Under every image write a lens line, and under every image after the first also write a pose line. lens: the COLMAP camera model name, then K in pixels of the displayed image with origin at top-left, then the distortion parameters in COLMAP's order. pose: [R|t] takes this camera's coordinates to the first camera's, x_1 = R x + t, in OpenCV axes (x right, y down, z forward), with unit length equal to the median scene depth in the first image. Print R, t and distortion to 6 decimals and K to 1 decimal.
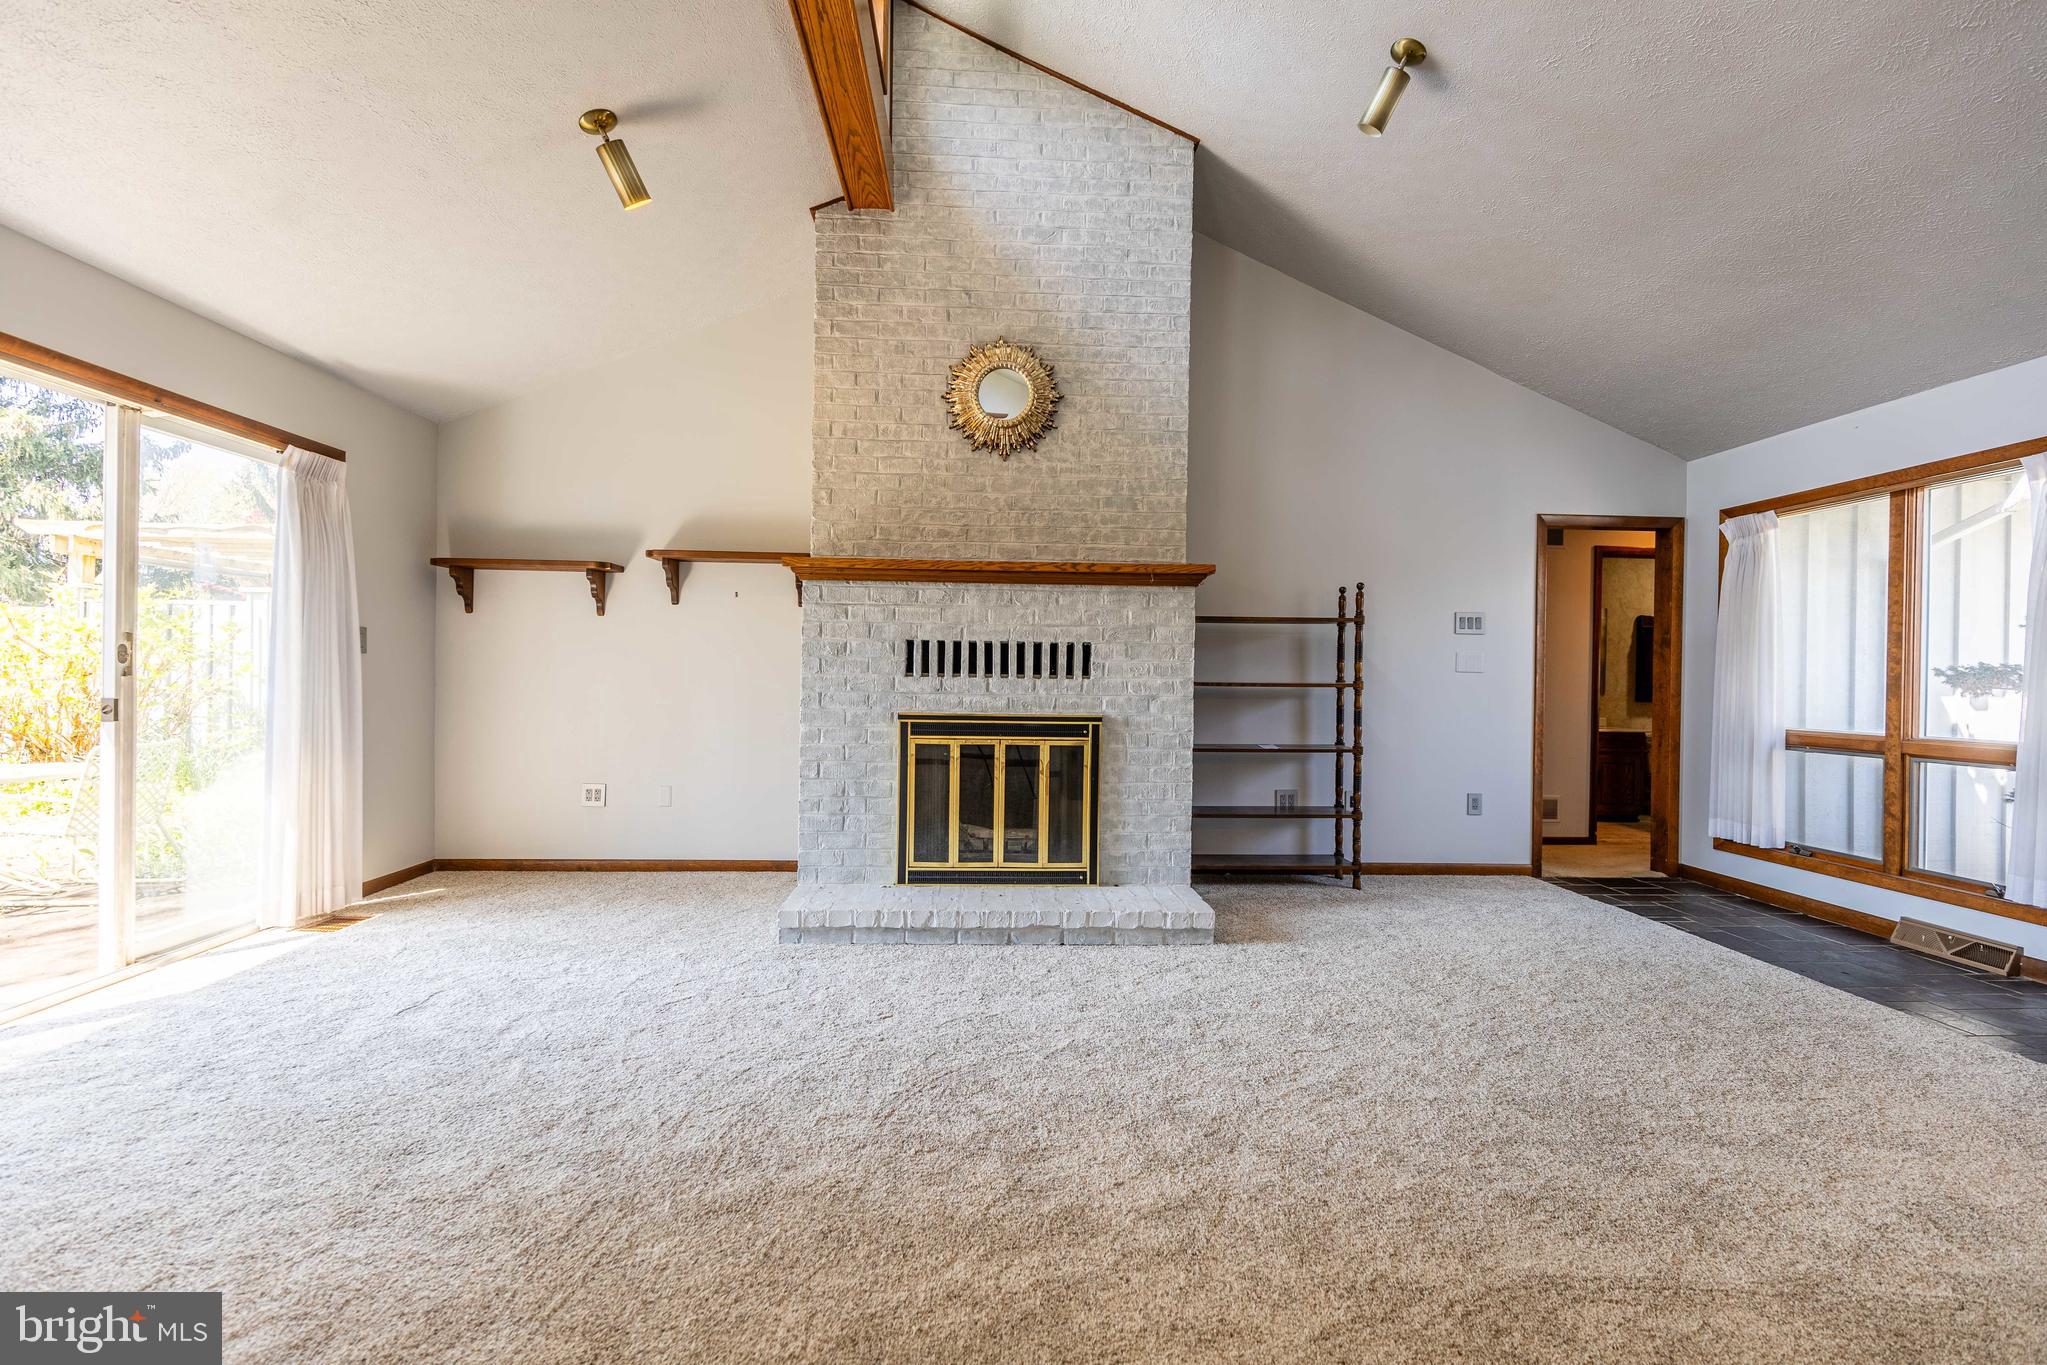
lens RADIAL K [[918.2, 0, 1022.4], [0, 918.2, 679.0], [0, 0, 1]] dist [0.010144, -0.002516]
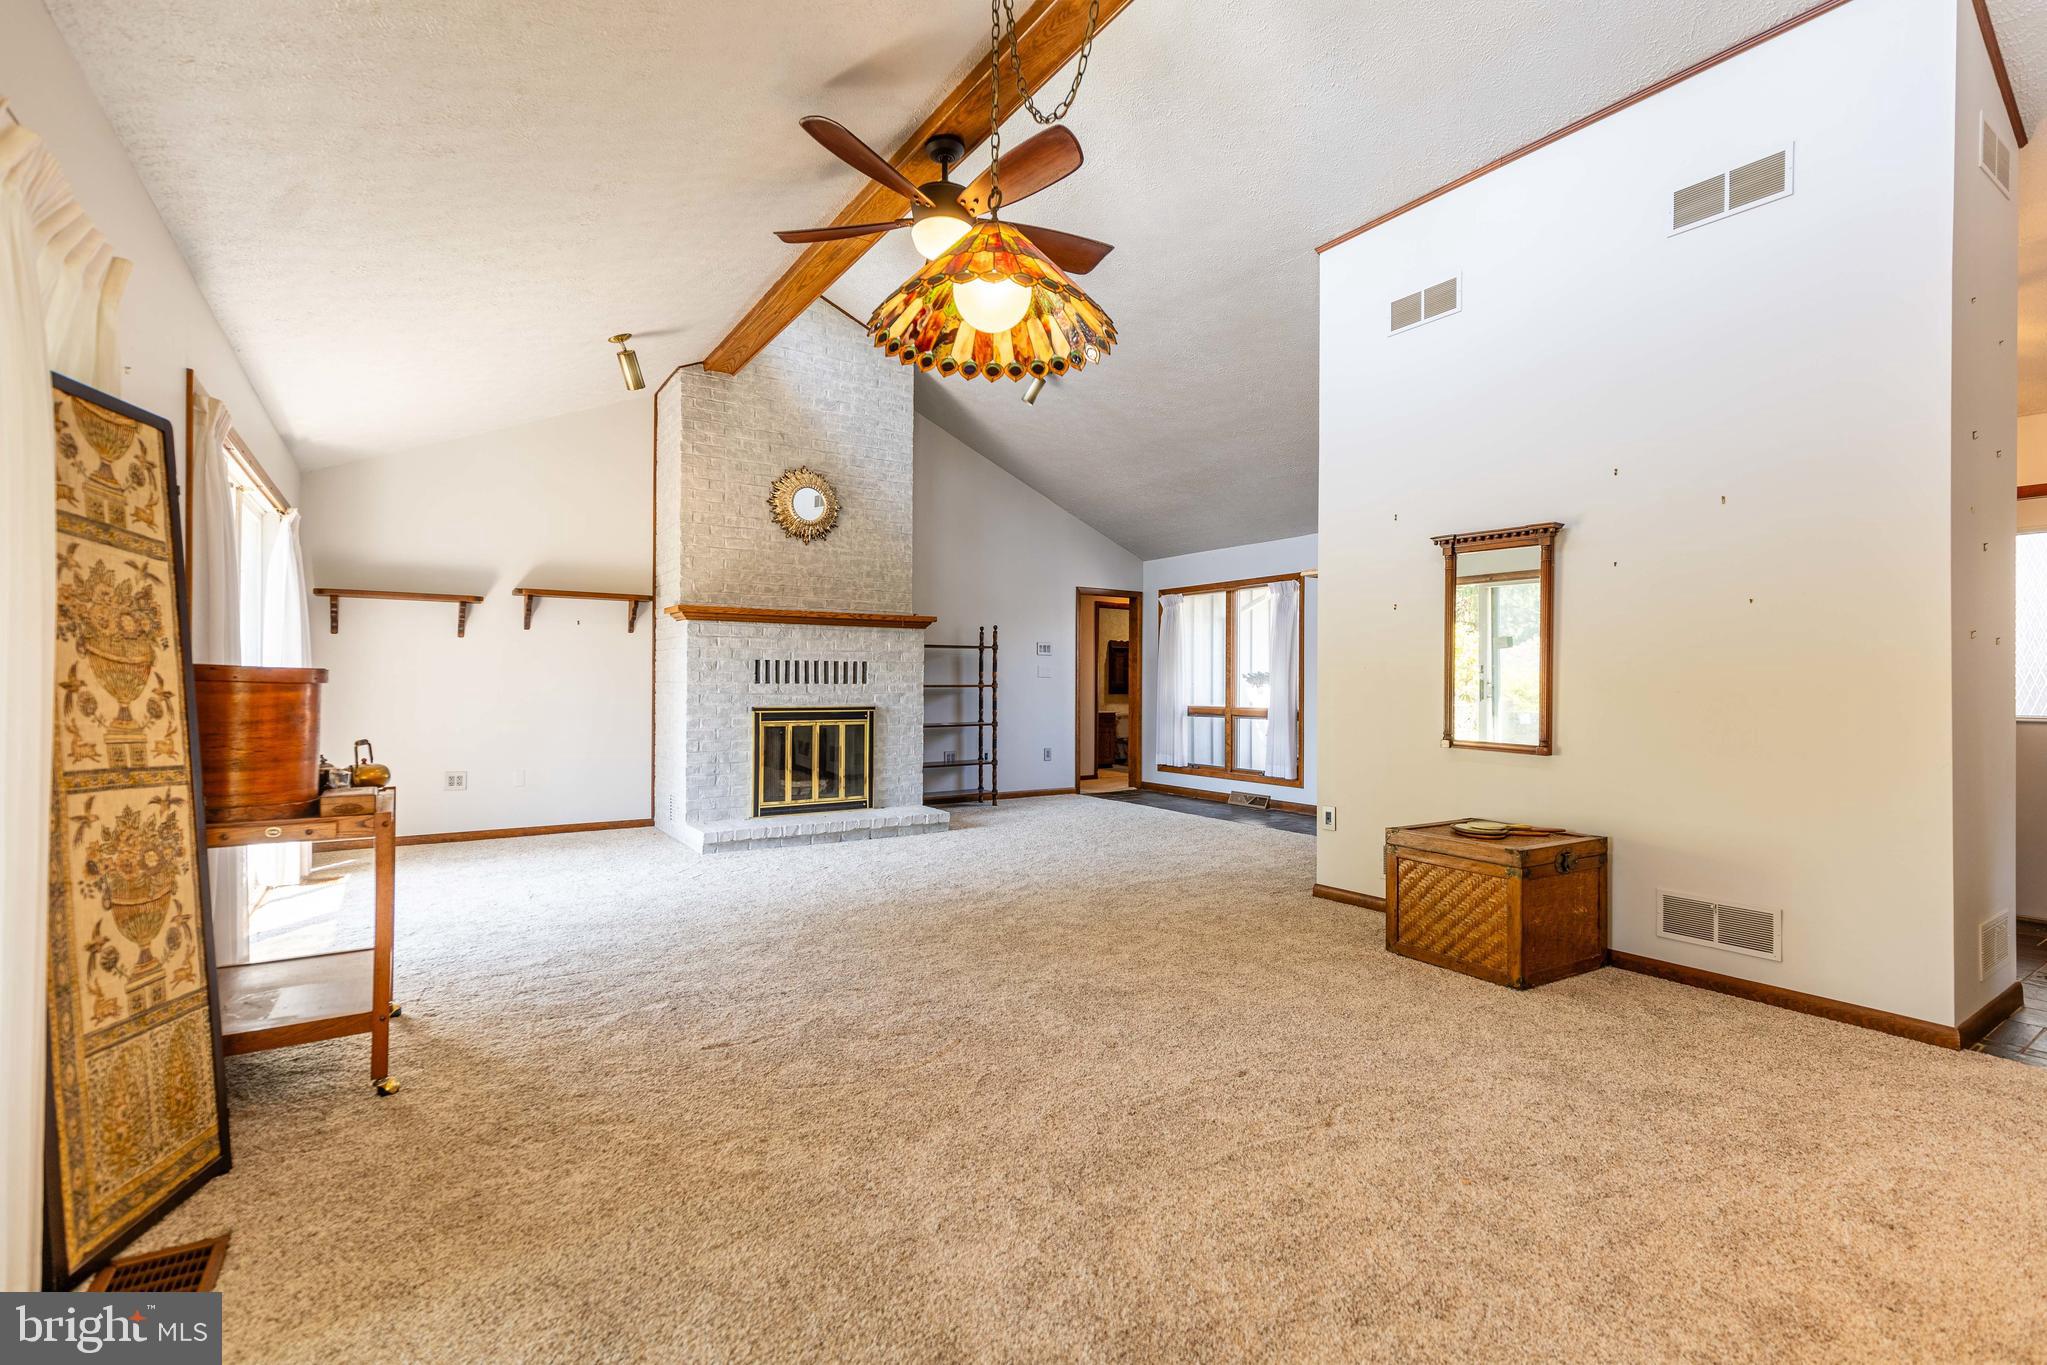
lens RADIAL K [[918.2, 0, 1027.8], [0, 918.2, 674.5], [0, 0, 1]] dist [0.010144, -0.002516]
pose [[0.857949, -0.005391, 0.513707, -0.518331], [0.009218, 0.999945, -0.004902, -0.005849], [-0.513653, 0.008941, 0.857952, -0.554635]]
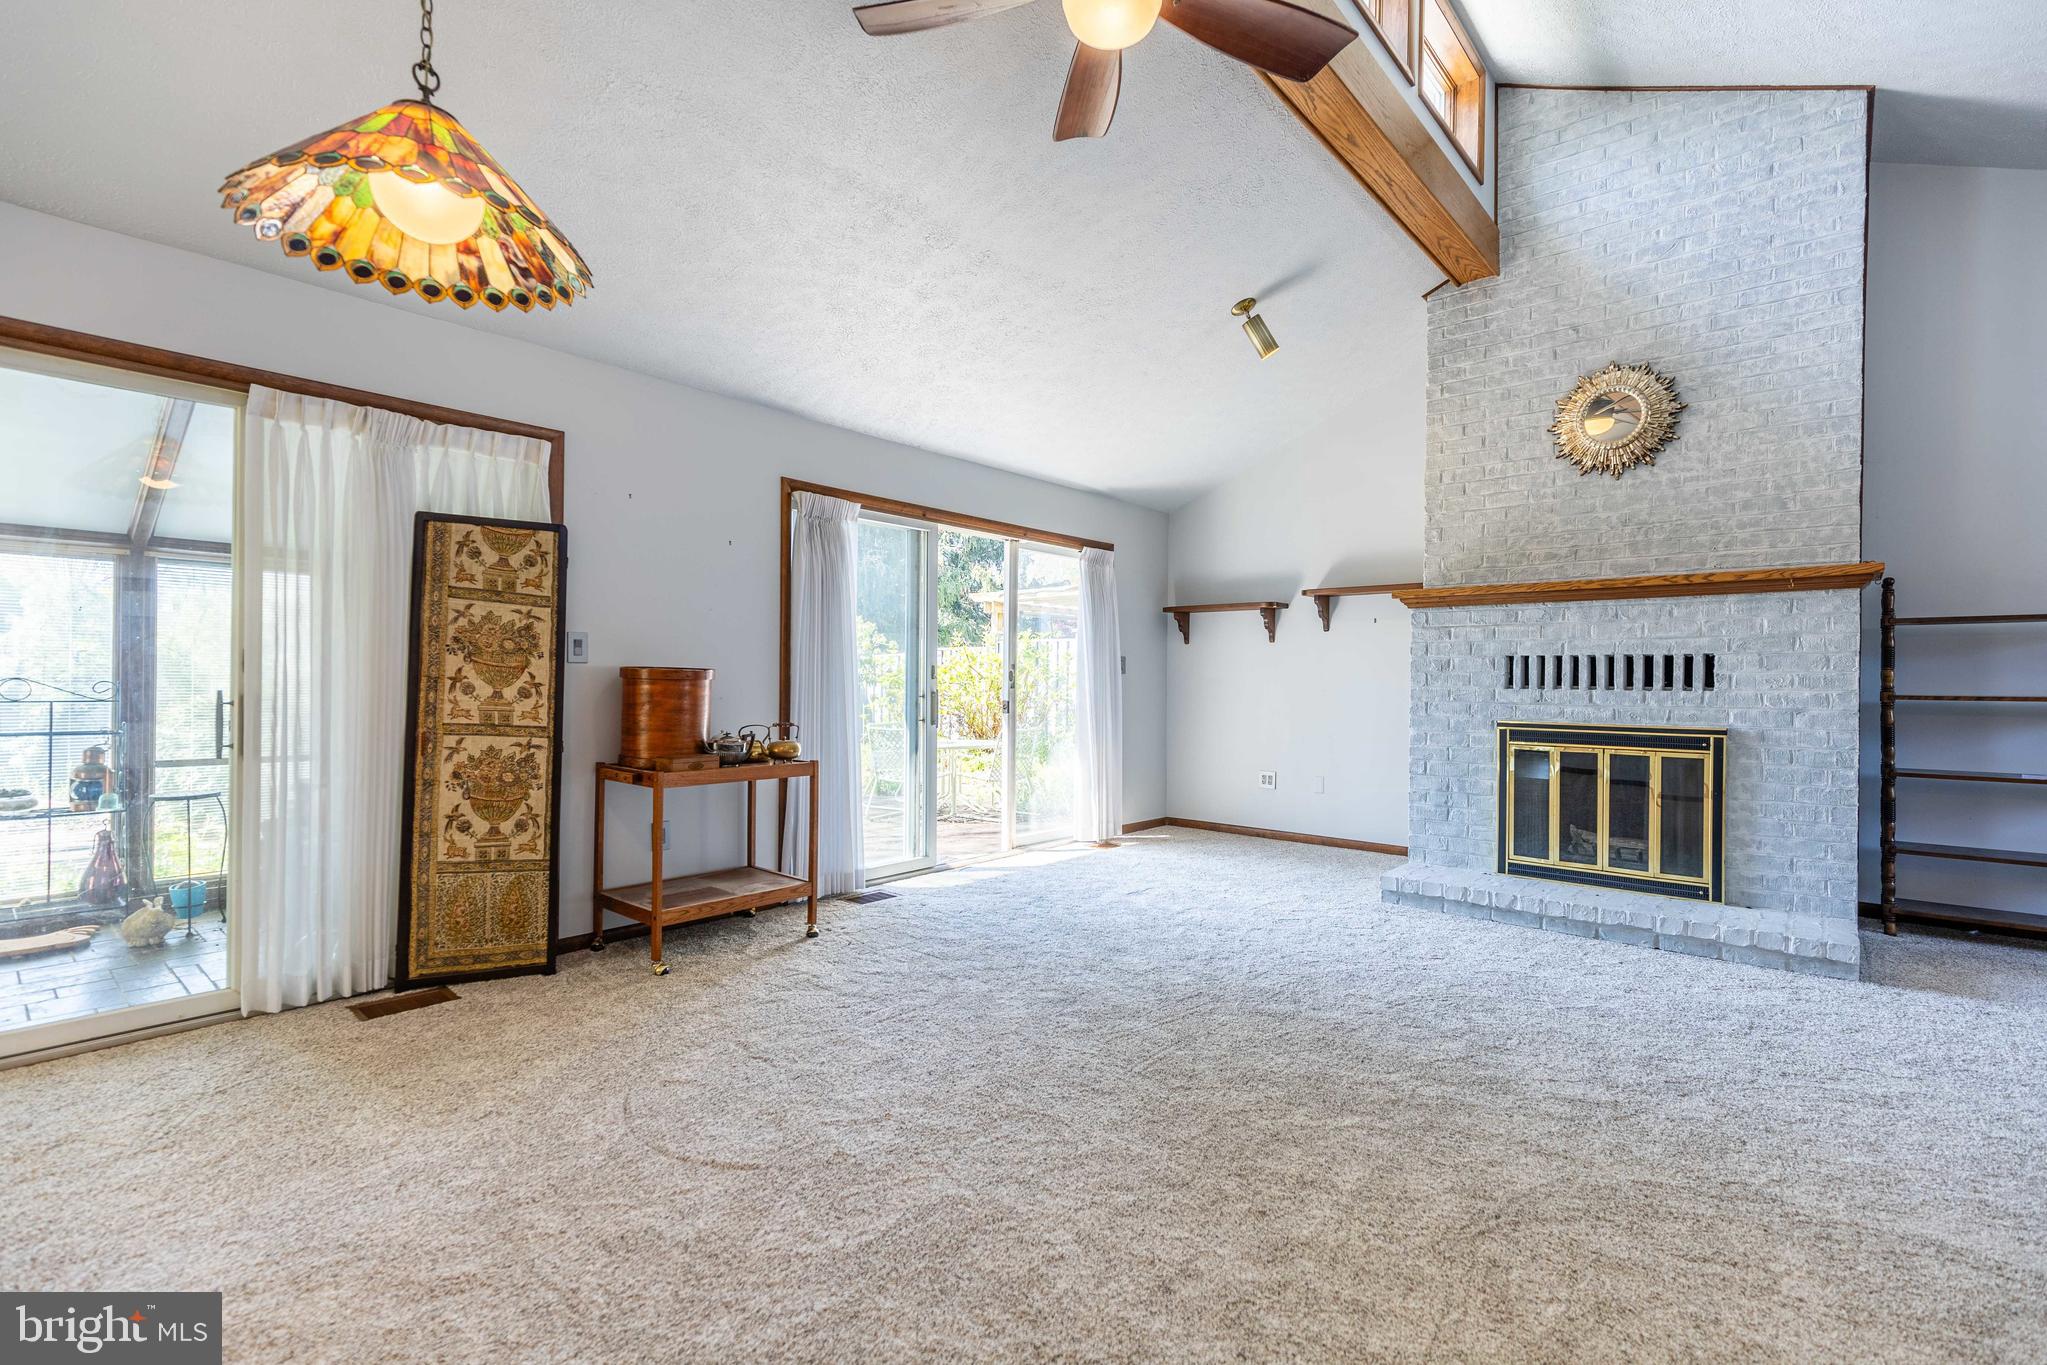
lens RADIAL K [[918.2, 0, 1025.5], [0, 918.2, 676.6], [0, 0, 1]] dist [0.010144, -0.002516]
pose [[0.722402, -0.009986, -0.691402, 0.221781], [-0.002883, 0.999844, -0.017453, 0.003841], [0.691468, 0.014601, 0.722260, -0.212808]]
